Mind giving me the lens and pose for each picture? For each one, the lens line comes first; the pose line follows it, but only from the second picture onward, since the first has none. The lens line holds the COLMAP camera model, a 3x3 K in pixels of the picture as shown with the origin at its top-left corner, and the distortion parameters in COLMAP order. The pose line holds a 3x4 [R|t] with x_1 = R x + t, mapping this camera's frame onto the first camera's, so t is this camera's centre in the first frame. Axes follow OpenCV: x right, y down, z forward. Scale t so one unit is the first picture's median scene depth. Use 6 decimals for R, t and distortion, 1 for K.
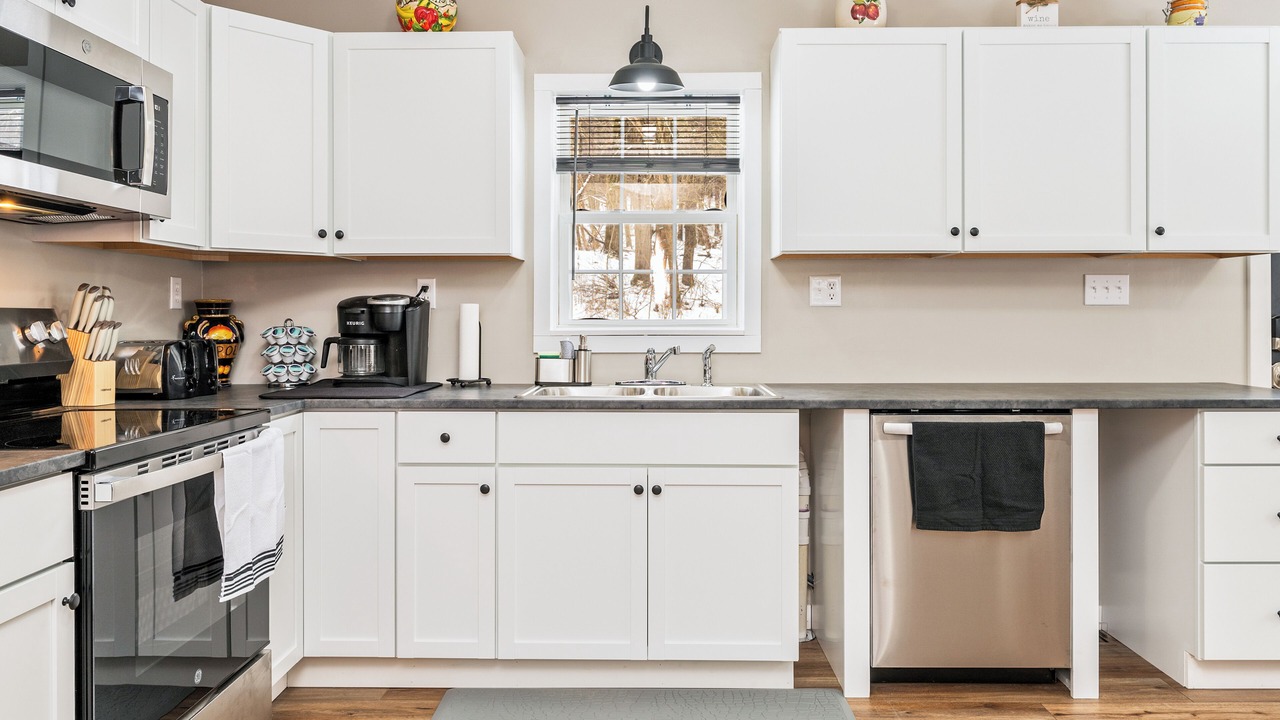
lens RADIAL K [[894.2, 0, 641.7], [0, 894.2, 312.0], [0, 0, 1]] dist [-0.000476, 0.000314]
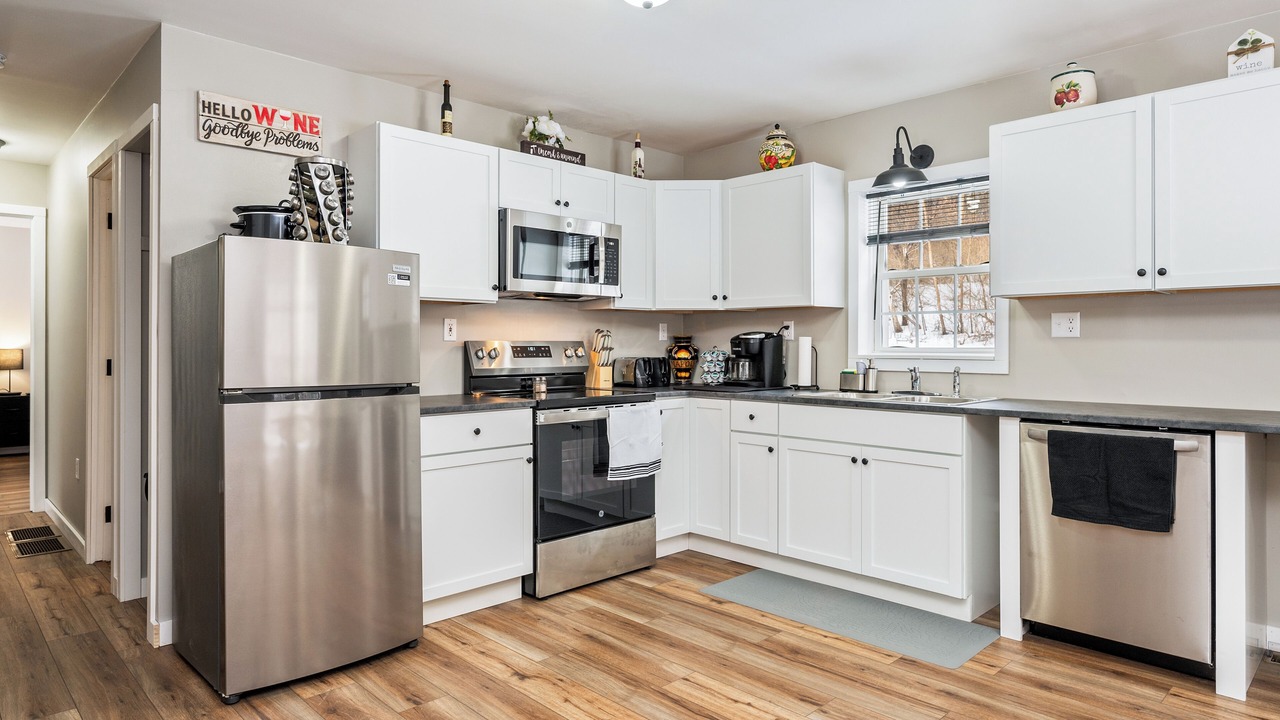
lens RADIAL K [[749.5, 0, 636.3], [0, 749.5, 334.2], [0, 0, 1]] dist [0.001246, 0.000290]
pose [[0.707637, -0.007671, -0.706535, 0.574040], [0.002674, 0.999963, -0.008179, -0.004386], [0.706572, 0.003898, 0.707631, -0.145711]]
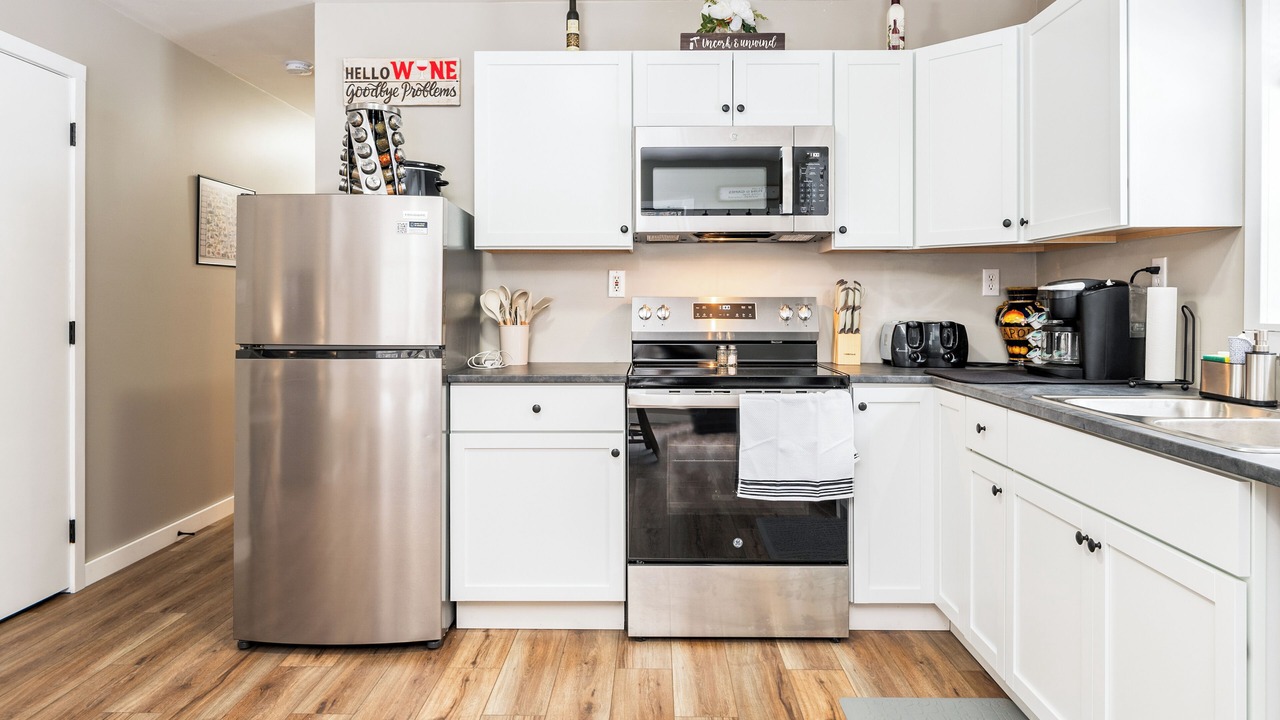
lens RADIAL K [[831.2, 0, 639.9], [0, 831.2, 299.5], [0, 0, 1]] dist [-0.000262, -0.000079]
pose [[0.001056, -0.001975, -0.999997, 0.618586], [0.004896, 0.999986, -0.001969, 0.001336], [0.999987, -0.004894, 0.001066, 0.576357]]
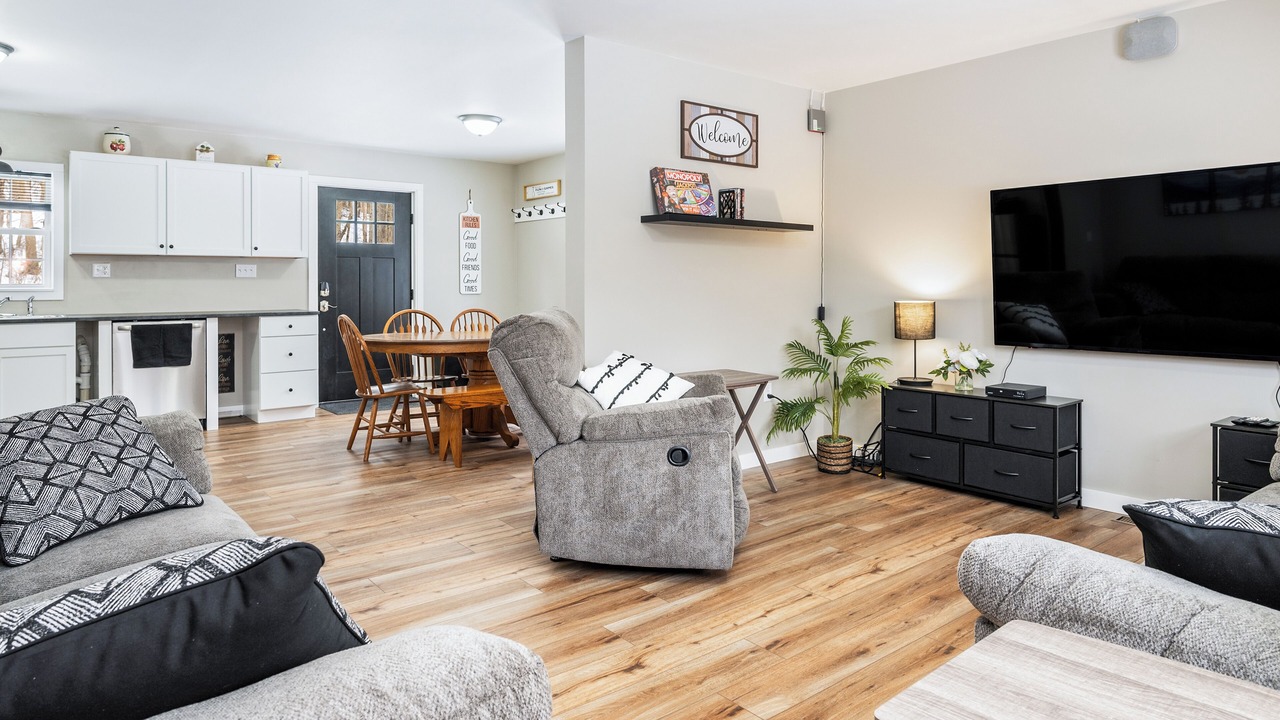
lens RADIAL K [[767.2, 0, 638.3], [0, 767.2, 285.5], [0, 0, 1]] dist [-0.001774, -0.000391]
pose [[0.764397, -0.002459, 0.644741, 0.007716], [-0.000098, 0.999992, 0.003929, 0.005434], [-0.644745, -0.003066, 0.764391, -1.356331]]
